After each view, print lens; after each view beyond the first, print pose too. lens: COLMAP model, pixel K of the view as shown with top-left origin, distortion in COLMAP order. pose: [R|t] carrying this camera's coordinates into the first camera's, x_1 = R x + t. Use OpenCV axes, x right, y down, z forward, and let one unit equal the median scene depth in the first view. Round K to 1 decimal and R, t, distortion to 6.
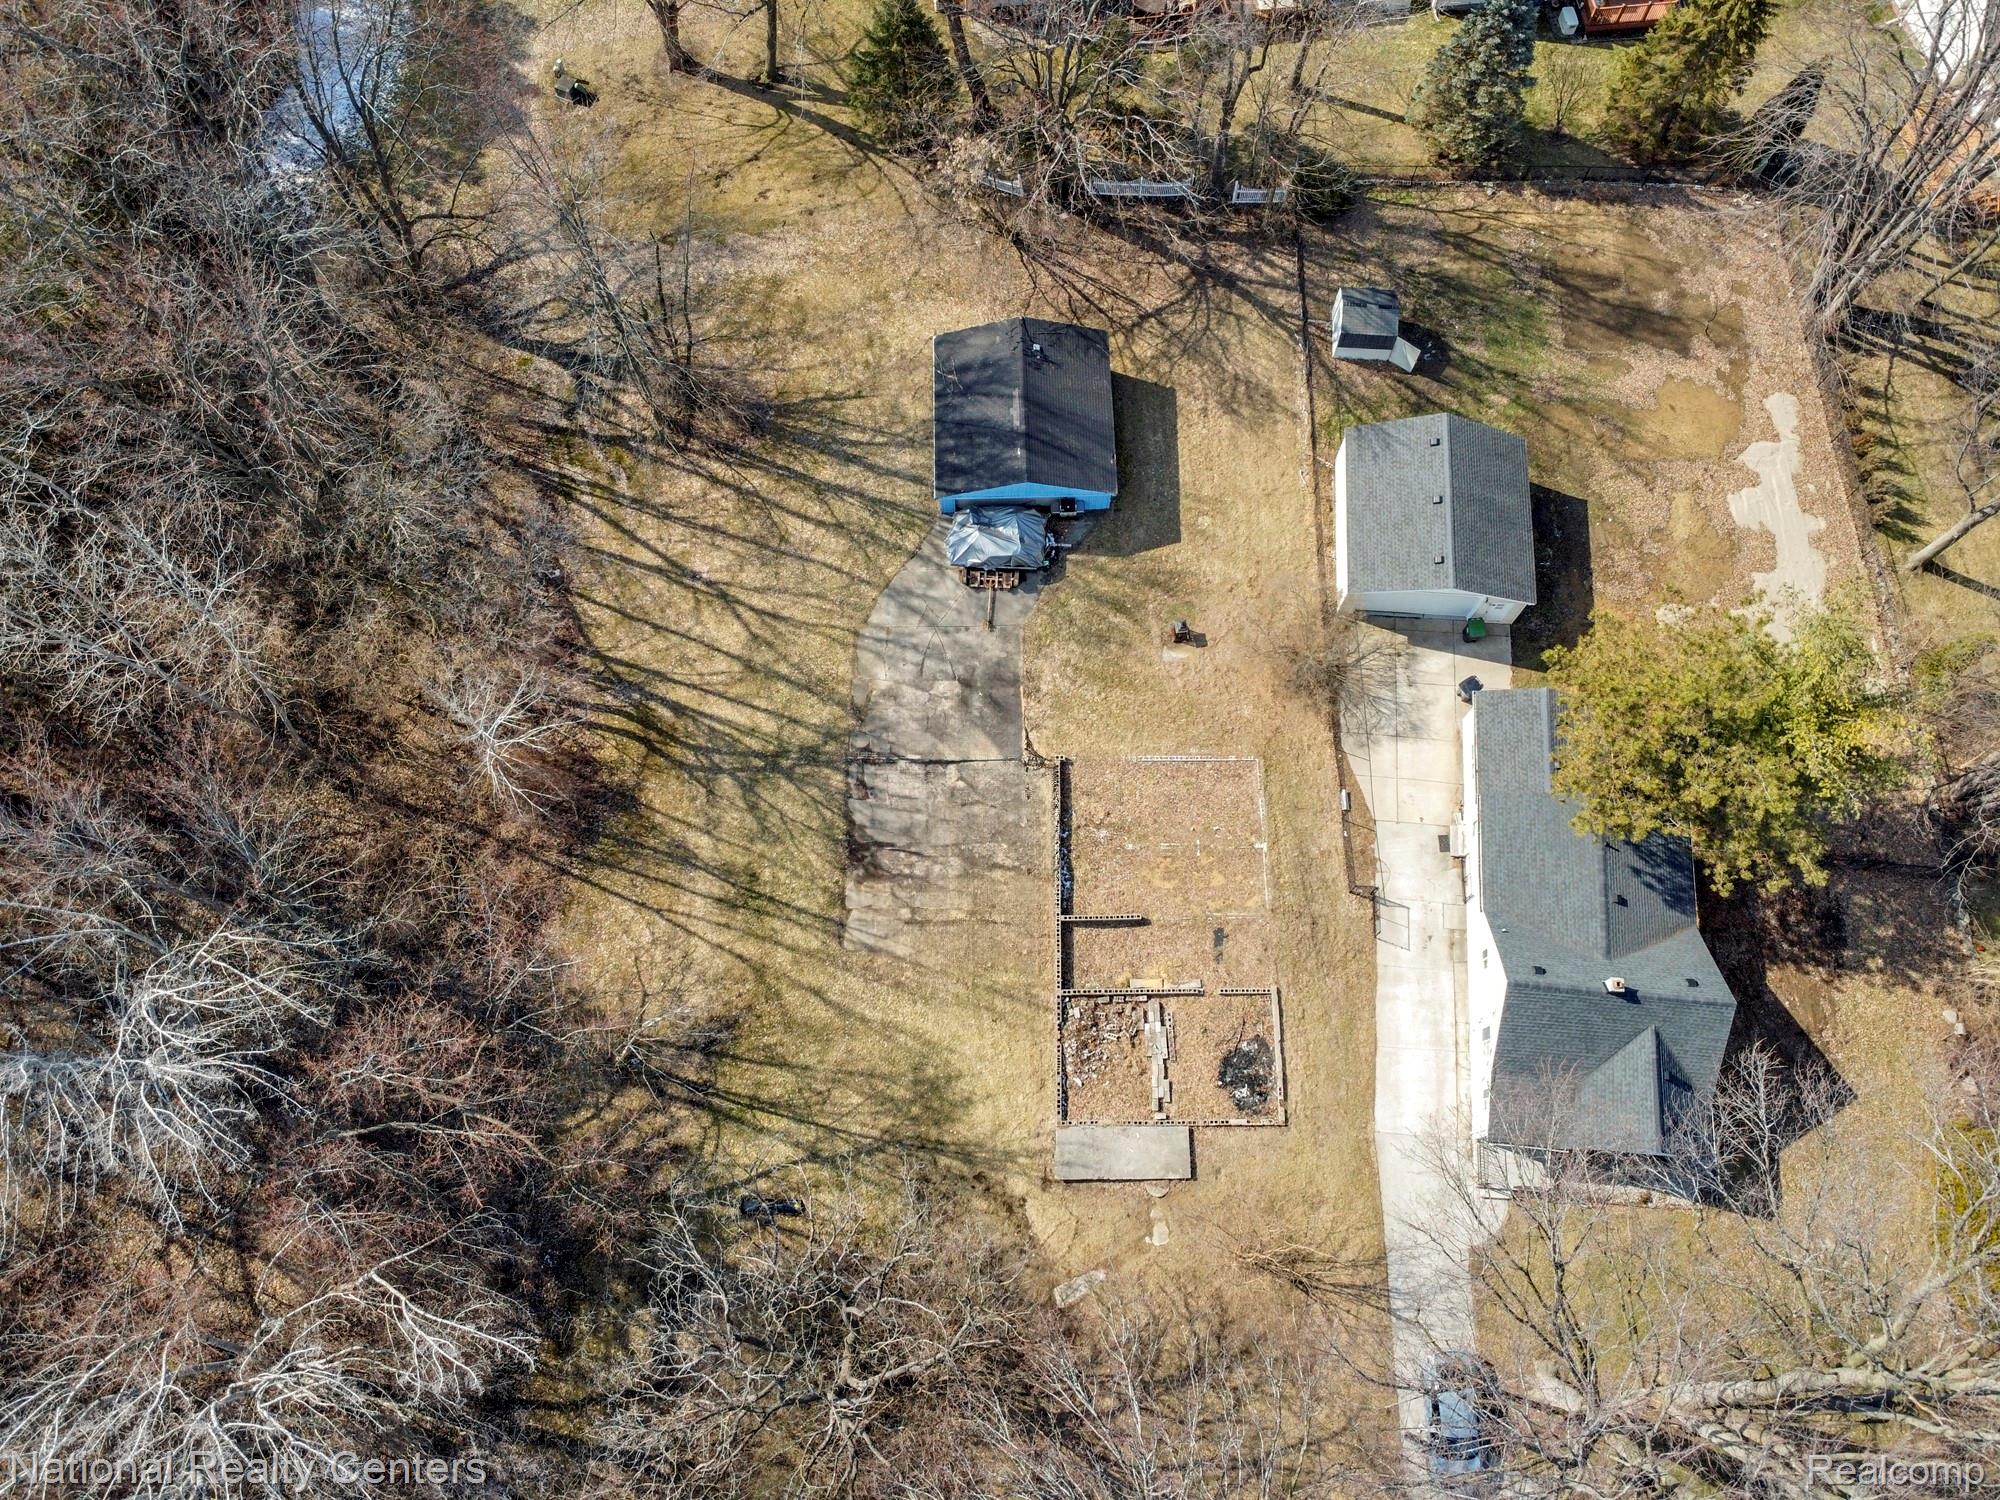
lens RADIAL K [[1448.8, 0, 991.3], [0, 1448.8, 753.6], [0, 0, 1]] dist [-0.032510, 0.001208]
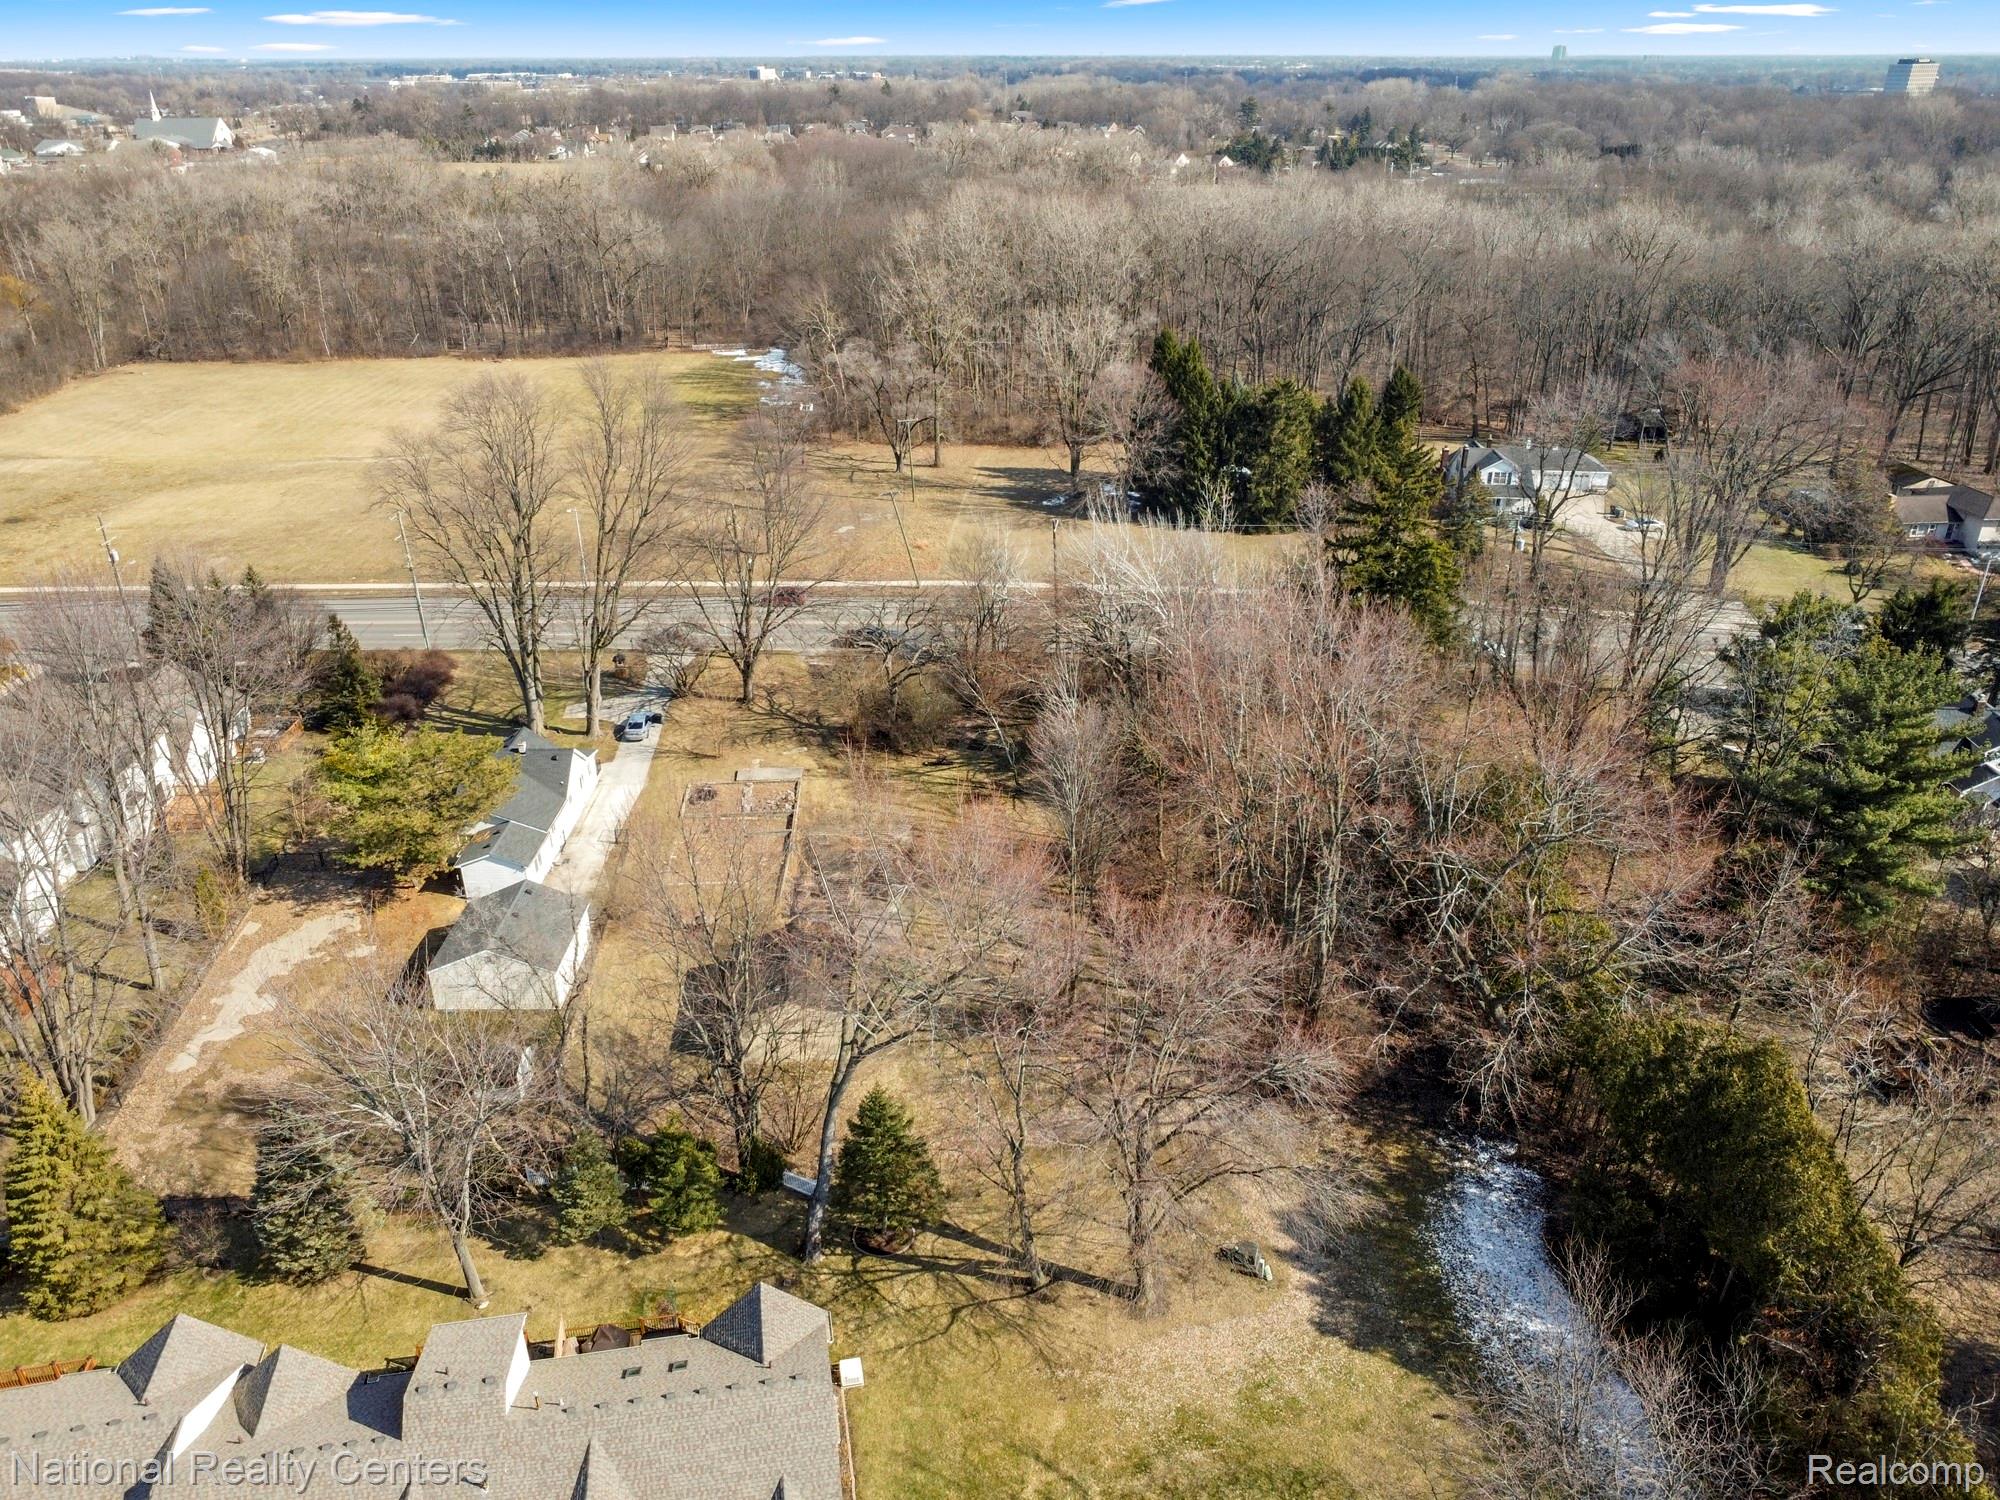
lens RADIAL K [[1448.8, 0, 1002.9], [0, 1448.8, 747.1], [0, 0, 1]] dist [-0.032510, 0.001208]
pose [[-0.997282, 0.041047, -0.061193, -0.110736], [-0.065856, -0.124027, 0.990091, -1.706894], [0.033051, 0.991429, 0.126393, 0.678241]]
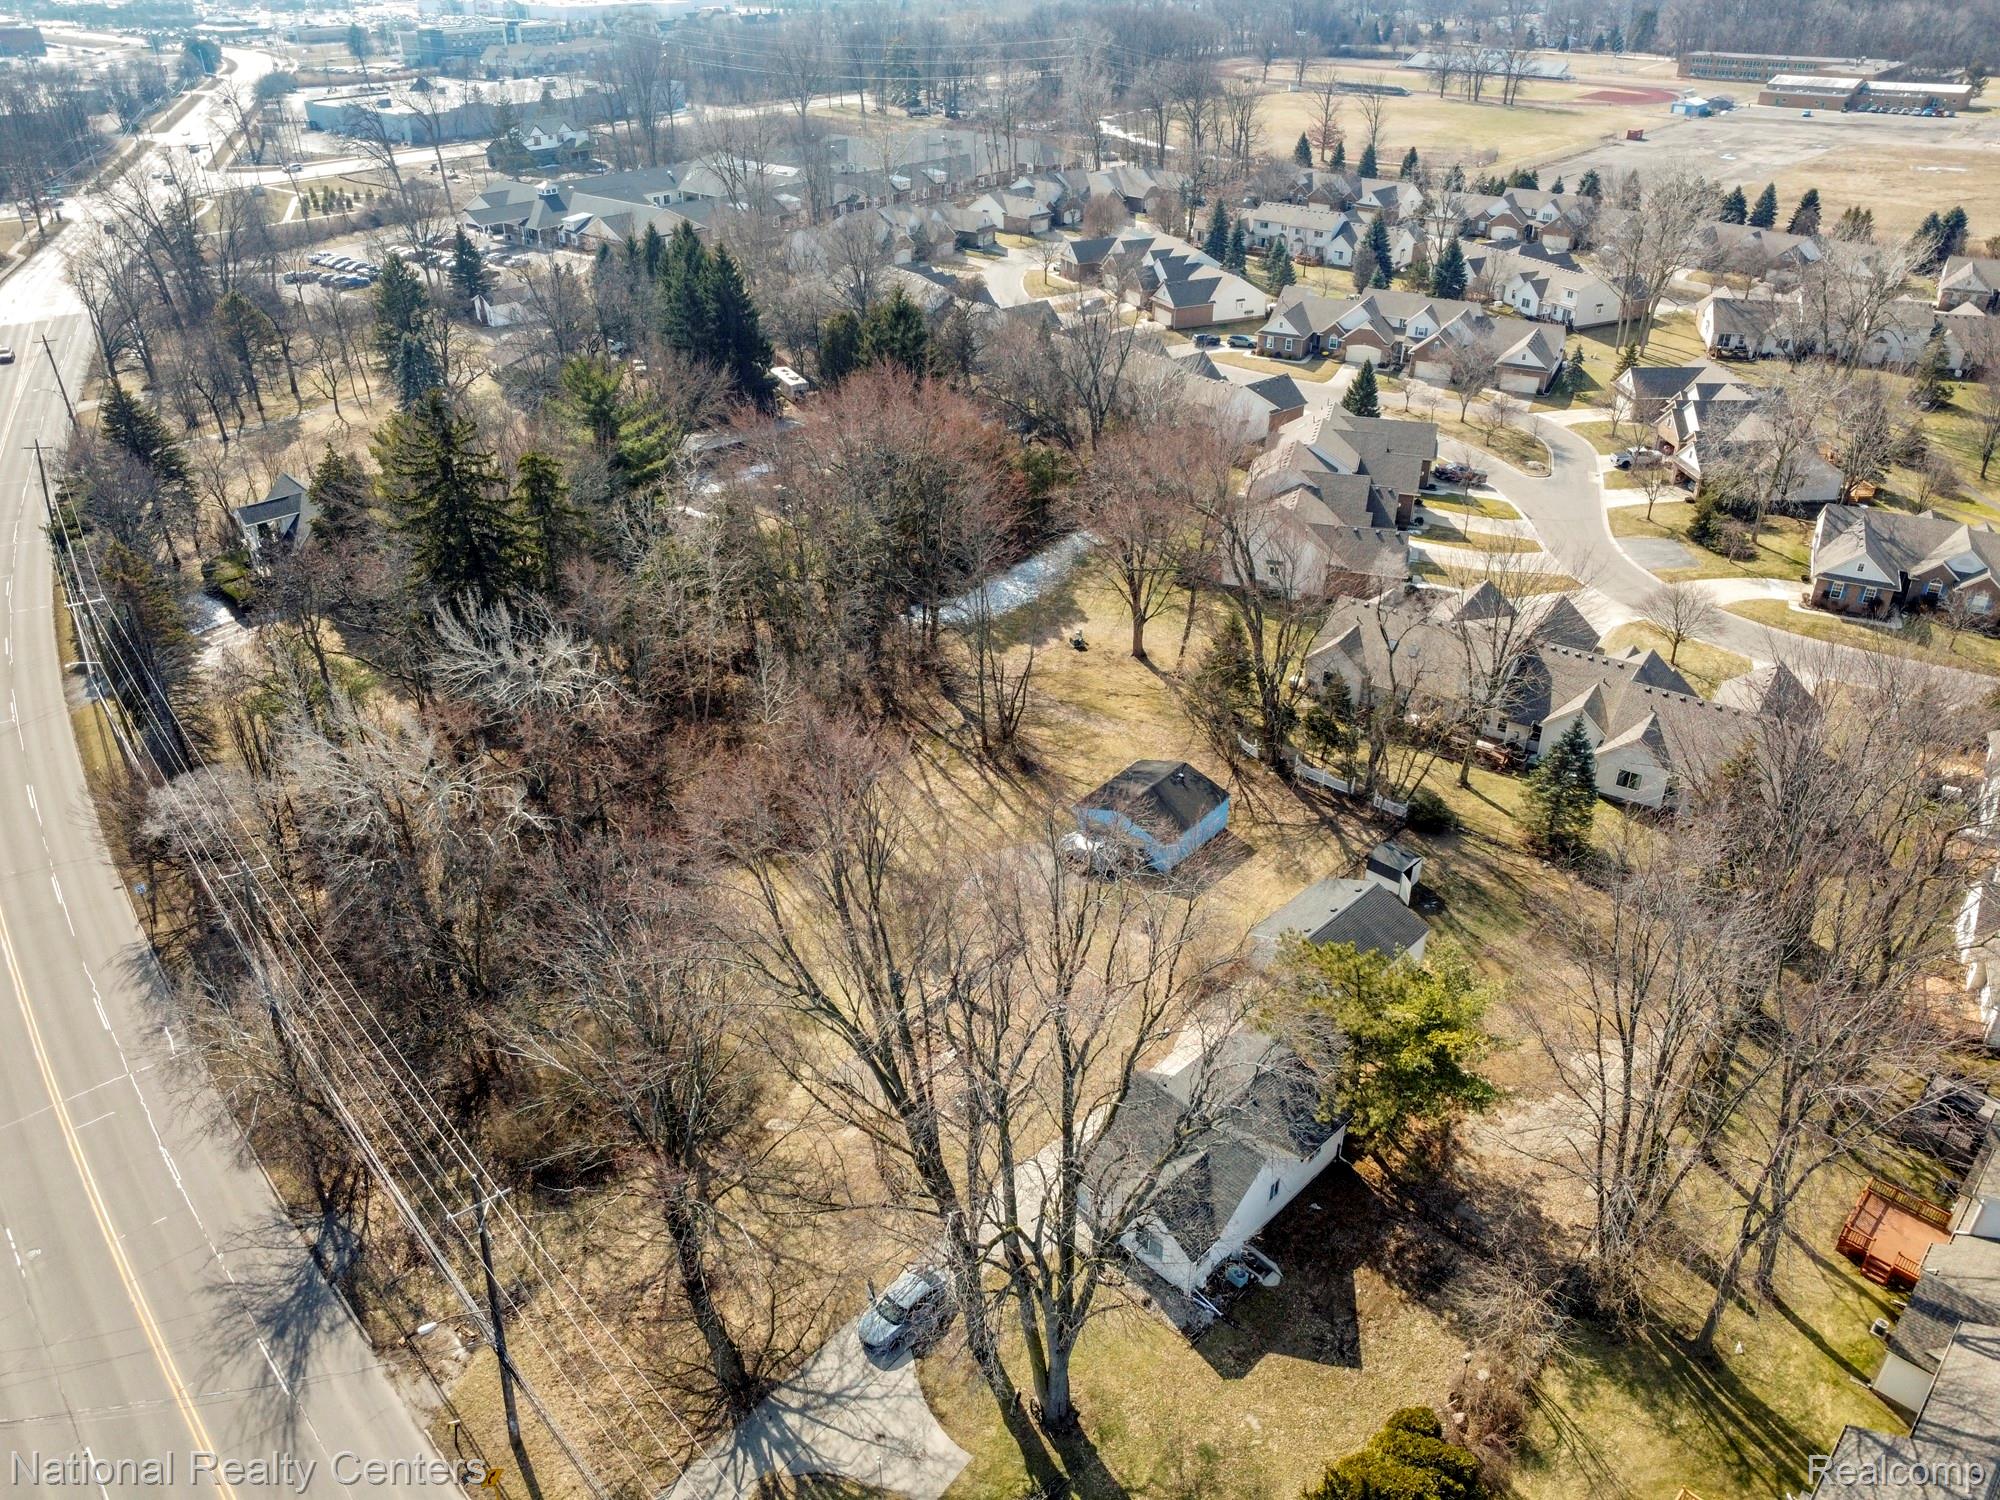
lens RADIAL K [[1448.8, 0, 991.6], [0, 1448.8, 759.6], [0, 0, 1]] dist [-0.032510, 0.001208]
pose [[0.755678, 0.338363, -0.560769, 0.835988], [-0.620289, 0.644568, -0.446960, 0.605225], [0.210219, 0.685596, 0.696969, -0.190977]]
